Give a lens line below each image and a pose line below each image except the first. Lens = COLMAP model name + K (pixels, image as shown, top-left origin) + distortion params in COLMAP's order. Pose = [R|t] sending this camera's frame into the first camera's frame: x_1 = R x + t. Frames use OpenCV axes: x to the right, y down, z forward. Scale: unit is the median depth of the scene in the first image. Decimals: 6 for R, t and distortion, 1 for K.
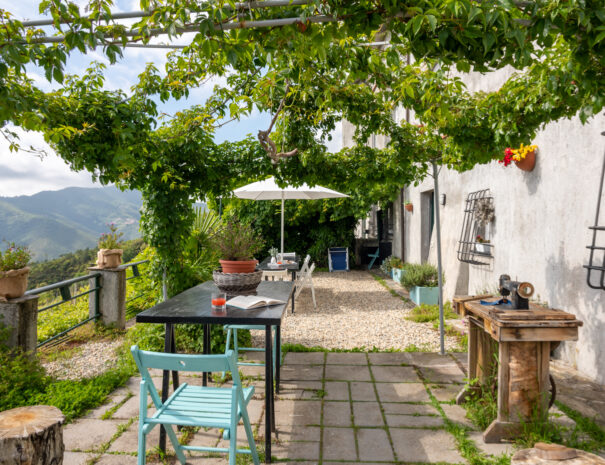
lens RADIAL K [[414.6, 0, 302.8], [0, 414.6, 215.3], [0, 0, 1]] dist [-0.007051, 0.000909]
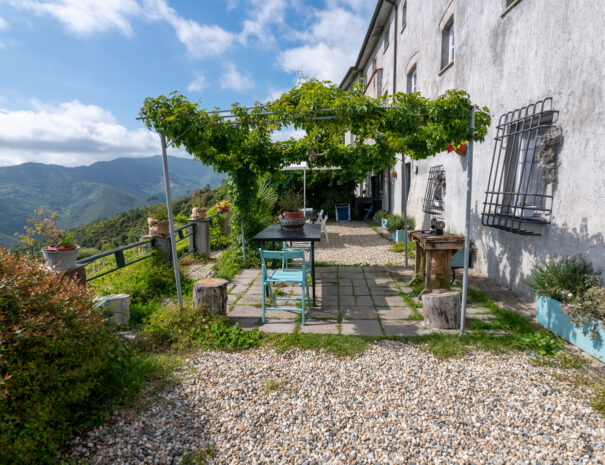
lens RADIAL K [[342.4, 0, 324.4], [0, 342.4, 232.5], [0, 0, 1]] dist [-0.045366, 0.002148]
pose [[0.999252, -0.015941, 0.035227, -0.033328], [0.010141, 0.987213, 0.159081, -0.021271], [-0.037312, -0.158605, 0.986637, -0.257096]]
